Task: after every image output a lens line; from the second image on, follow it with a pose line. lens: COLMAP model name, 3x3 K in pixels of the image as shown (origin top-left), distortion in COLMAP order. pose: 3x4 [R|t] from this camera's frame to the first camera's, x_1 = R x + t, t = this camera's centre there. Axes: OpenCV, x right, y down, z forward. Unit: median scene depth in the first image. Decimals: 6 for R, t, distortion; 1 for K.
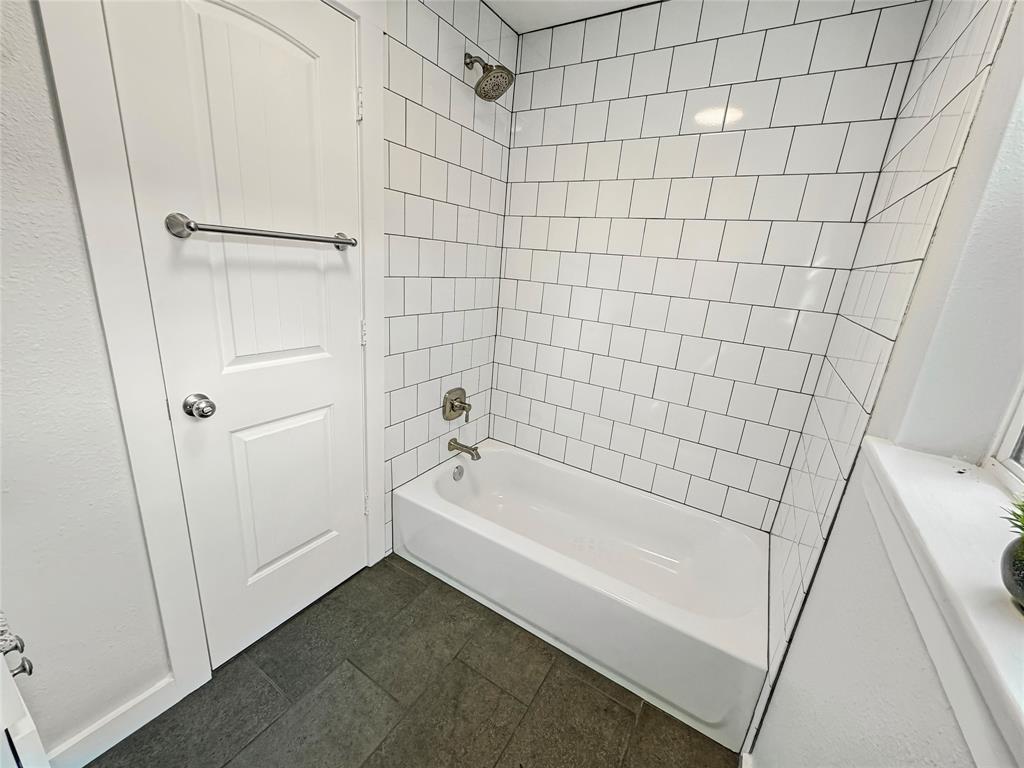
lens RADIAL K [[412.9, 0, 510.8], [0, 412.9, 379.9], [0, 0, 1]] dist [-0.002254, -0.000166]
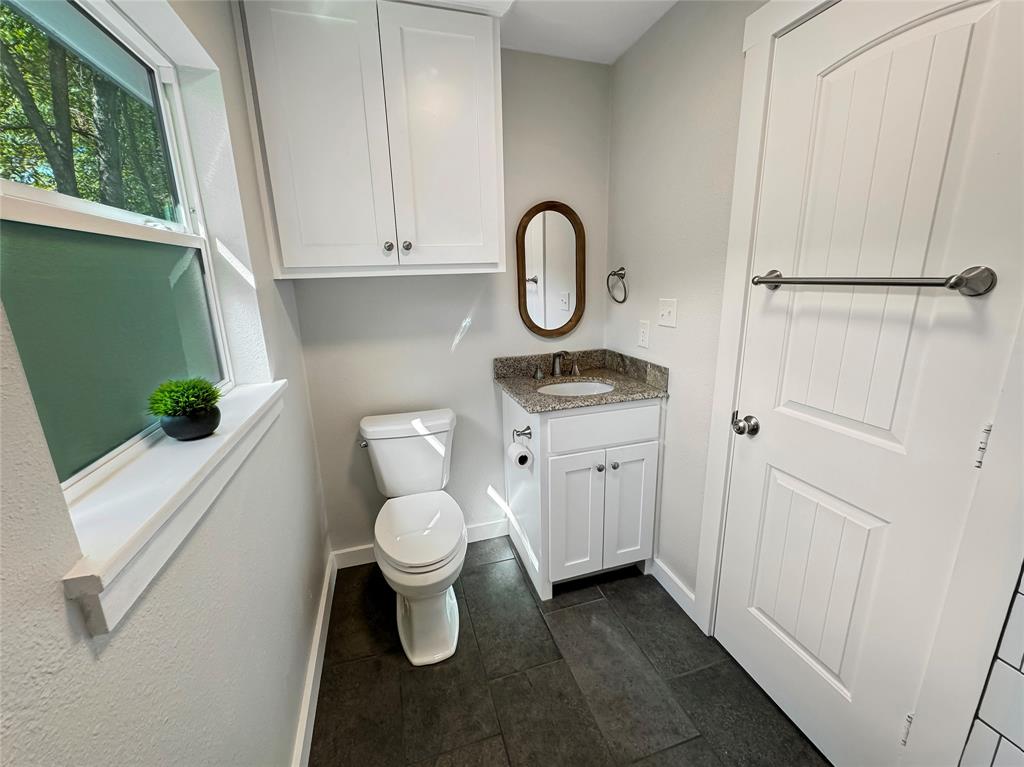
lens RADIAL K [[412.9, 0, 511.8], [0, 412.9, 382.7], [0, 0, 1]] dist [-0.002254, -0.000166]
pose [[-0.651906, 0.123731, -0.748137, 0.511362], [-0.242228, 0.900930, 0.360072, -0.277724], [0.718571, 0.415953, -0.557350, 0.986087]]
